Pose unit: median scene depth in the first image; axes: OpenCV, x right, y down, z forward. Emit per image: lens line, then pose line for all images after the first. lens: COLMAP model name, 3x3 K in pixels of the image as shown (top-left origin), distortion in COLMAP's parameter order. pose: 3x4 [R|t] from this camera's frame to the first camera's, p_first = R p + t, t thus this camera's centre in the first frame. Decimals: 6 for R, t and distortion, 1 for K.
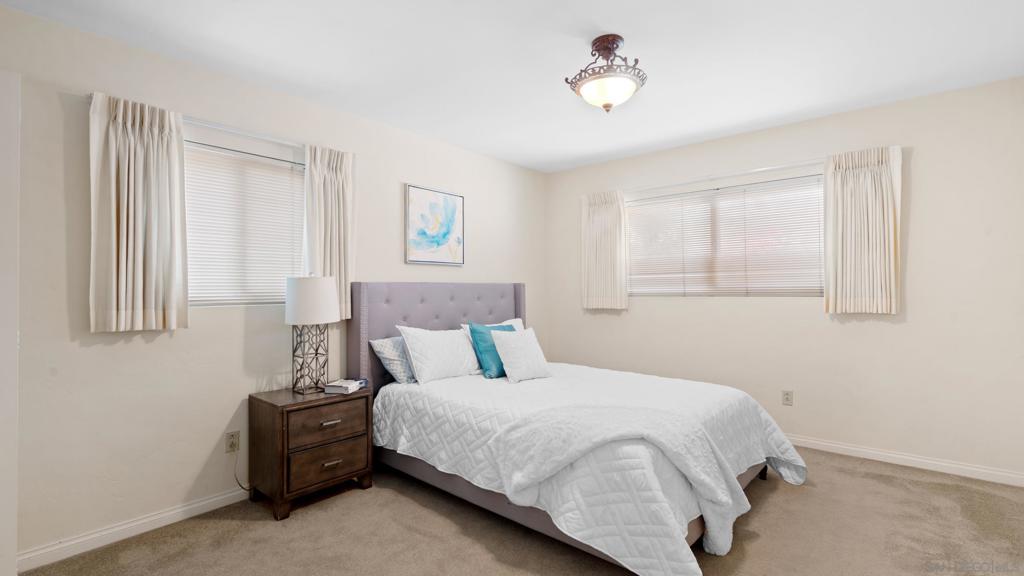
lens RADIAL K [[465.7, 0, 506.2], [0, 465.7, 288.6], [0, 0, 1]] dist [-0.008952, 0.004045]
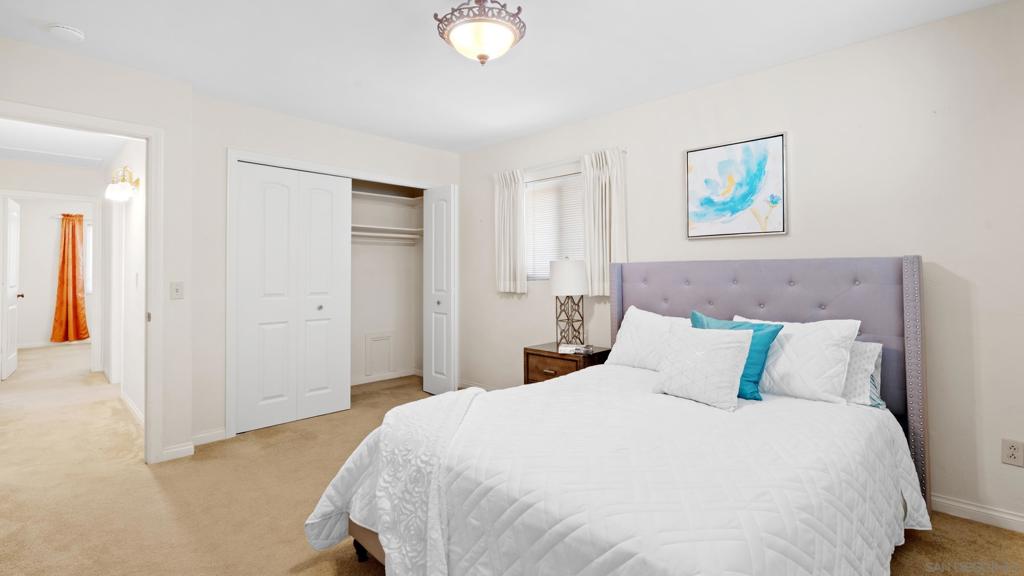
lens RADIAL K [[465.7, 0, 515.4], [0, 465.7, 263.3], [0, 0, 1]] dist [-0.008952, 0.004045]
pose [[-0.039856, -0.013762, -0.999111, 0.665657], [0.009118, 0.999859, -0.014136, 0.000648], [0.999164, -0.009673, -0.039725, 0.677360]]
